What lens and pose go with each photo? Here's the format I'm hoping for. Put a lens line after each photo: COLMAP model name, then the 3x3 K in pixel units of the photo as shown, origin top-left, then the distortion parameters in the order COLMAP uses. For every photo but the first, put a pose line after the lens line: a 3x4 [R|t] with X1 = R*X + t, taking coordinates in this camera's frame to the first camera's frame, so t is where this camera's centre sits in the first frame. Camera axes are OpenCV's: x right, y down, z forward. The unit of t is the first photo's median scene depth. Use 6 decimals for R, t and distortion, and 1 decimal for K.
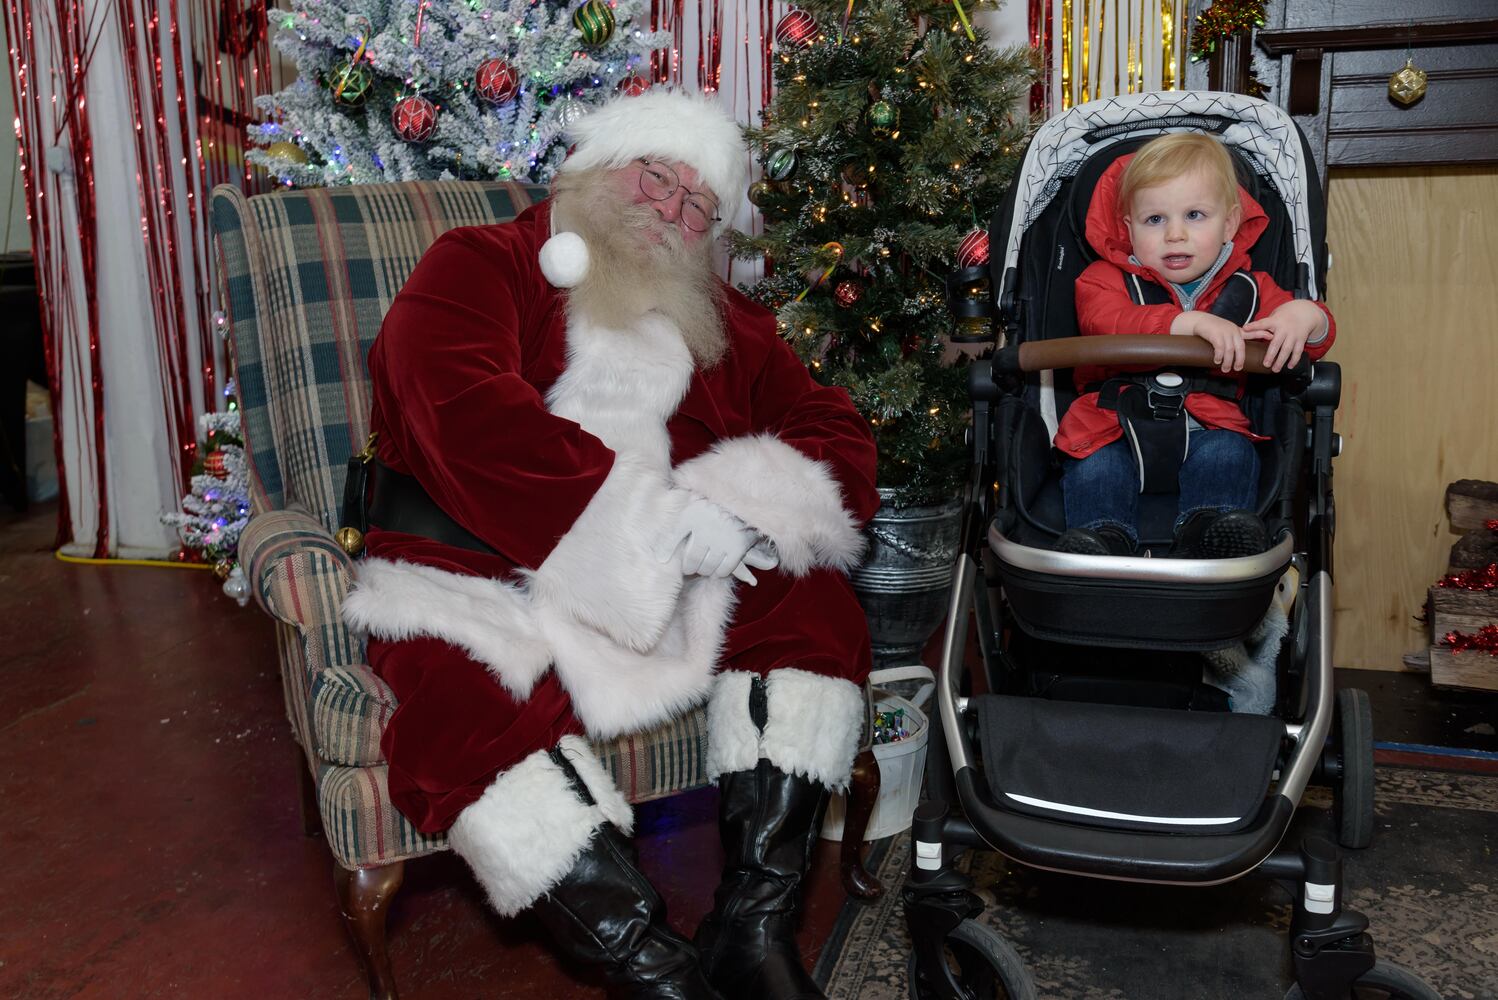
lens RADIAL K [[1091.3, 0, 834.6], [0, 1091.3, 483.9], [0, 0, 1]] dist [0.005111, -0.051417]
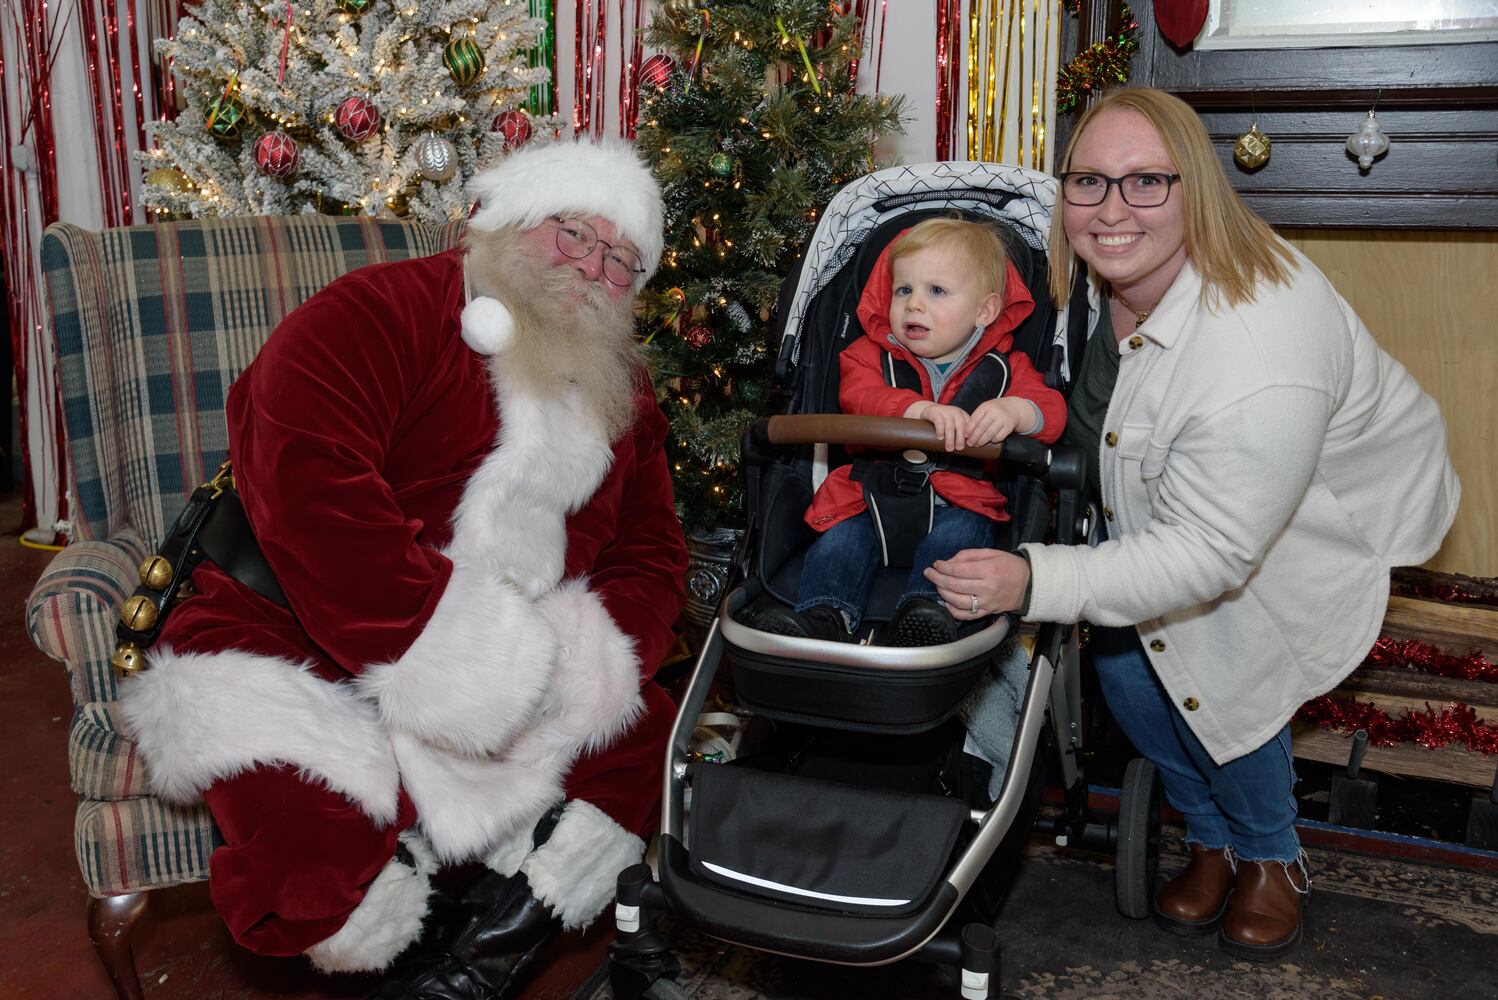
lens RADIAL K [[1090.6, 0, 804.3], [0, 1090.6, 498.6], [0, 0, 1]] dist [0.007687, -0.052518]
pose [[0.998778, 0.039666, -0.029486, 0.176991], [-0.039339, 0.999159, 0.011591, -0.048442], [0.029921, -0.010417, 0.999498, -0.012520]]
